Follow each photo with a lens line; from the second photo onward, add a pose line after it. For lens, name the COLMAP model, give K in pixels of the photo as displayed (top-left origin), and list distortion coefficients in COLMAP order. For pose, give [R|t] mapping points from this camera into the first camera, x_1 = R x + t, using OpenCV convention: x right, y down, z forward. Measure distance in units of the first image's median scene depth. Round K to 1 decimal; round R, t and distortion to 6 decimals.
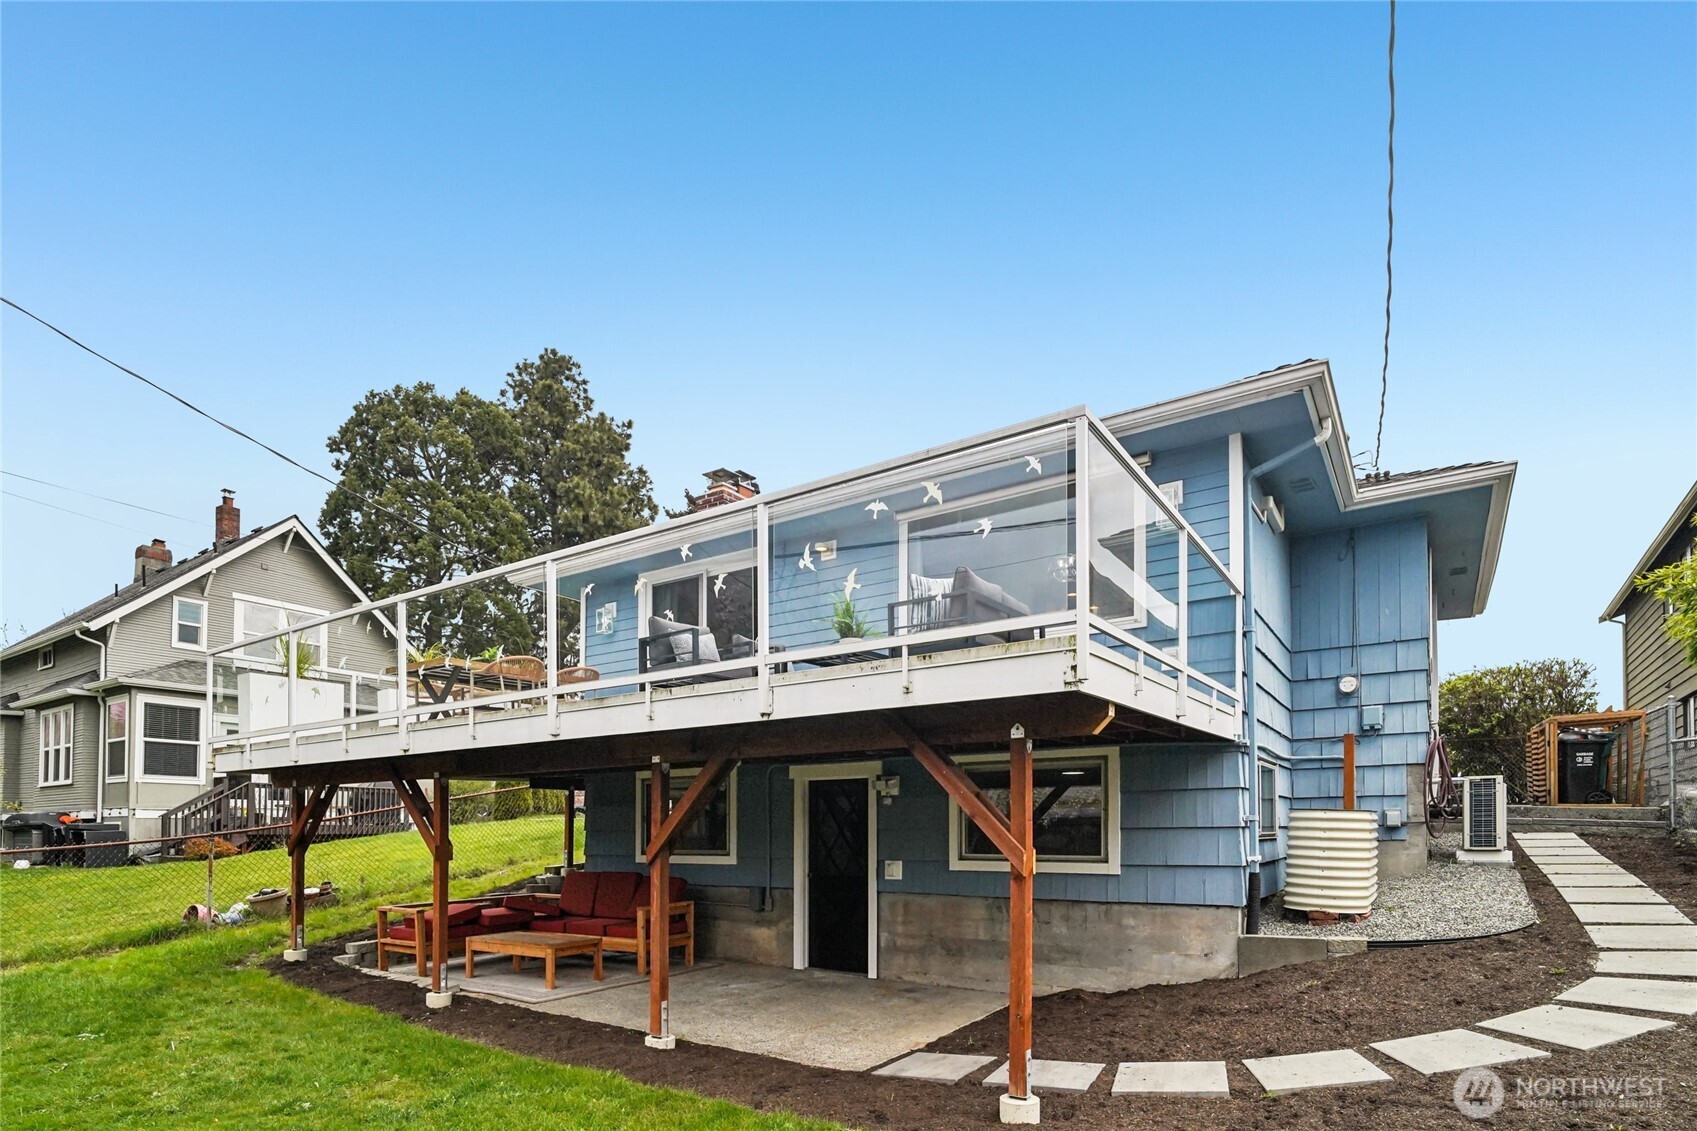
lens RADIAL K [[852.3, 0, 843.5], [0, 852.3, 545.2], [0, 0, 1]] dist [-0.002186, -0.000092]
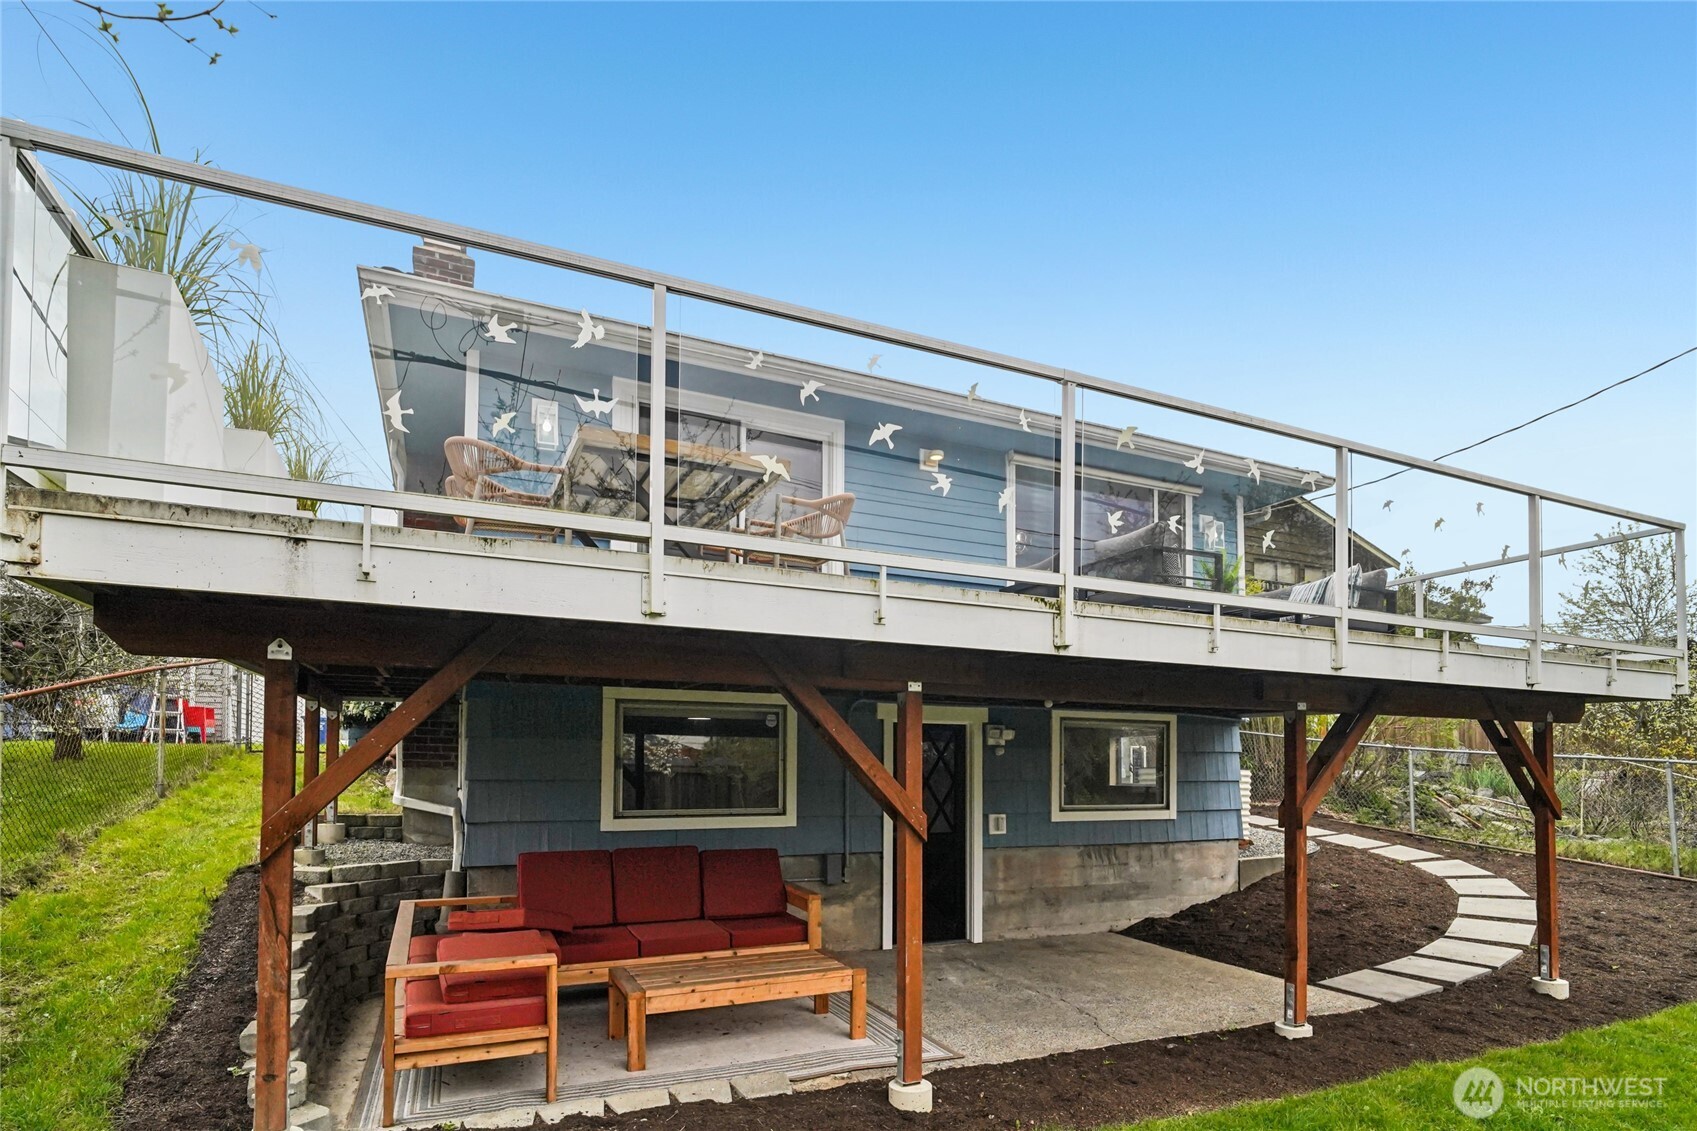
lens RADIAL K [[852.3, 0, 843.5], [0, 852.3, 545.2], [0, 0, 1]] dist [-0.002186, -0.000092]
pose [[0.532839, 0.224022, 0.816025, -0.896058], [-0.271954, 0.958499, -0.085557, 0.223259], [-0.801326, -0.176333, 0.571650, 0.683490]]
